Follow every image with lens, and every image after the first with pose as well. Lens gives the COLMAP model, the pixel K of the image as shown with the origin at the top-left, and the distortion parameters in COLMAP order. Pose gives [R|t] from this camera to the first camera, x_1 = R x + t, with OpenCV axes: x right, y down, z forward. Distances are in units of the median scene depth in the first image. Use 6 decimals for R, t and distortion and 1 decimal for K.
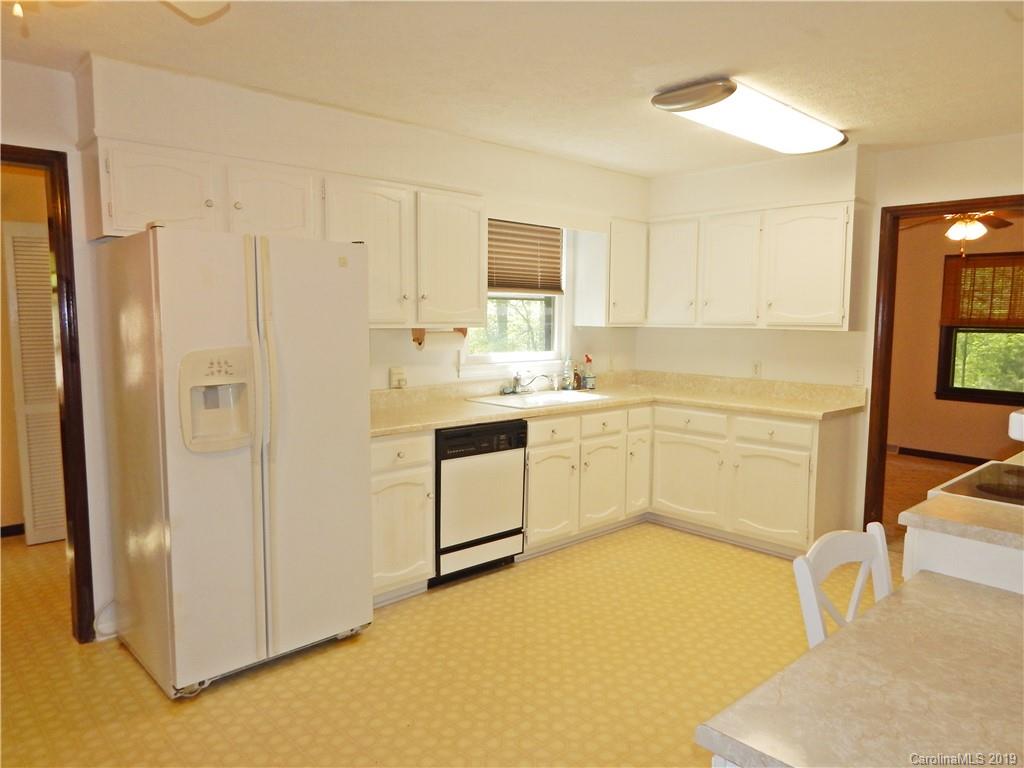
lens RADIAL K [[713.3, 0, 481.9], [0, 713.3, 381.6], [0, 0, 1]] dist [0.040228, 0.005429]
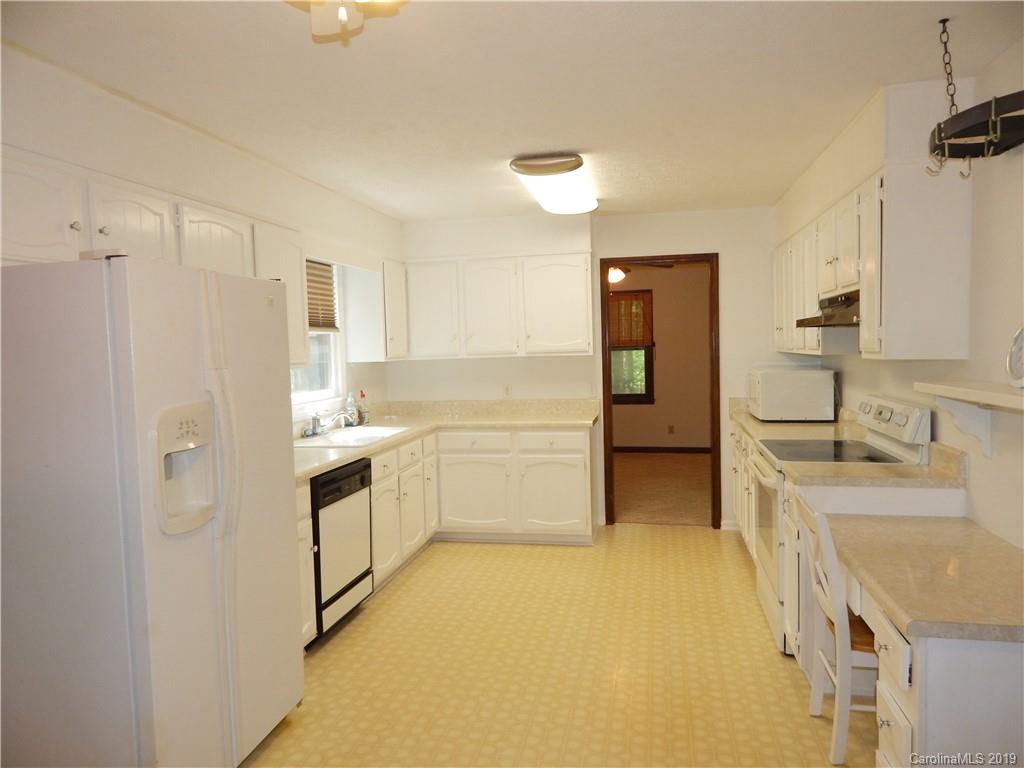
lens RADIAL K [[713.3, 0, 494.5], [0, 713.3, 381.1], [0, 0, 1]] dist [0.040228, 0.005429]
pose [[0.815412, -0.064682, 0.575256, -0.326144], [0.093017, 0.995465, -0.019918, -0.014438], [-0.571359, 0.069750, 0.817731, 0.067130]]
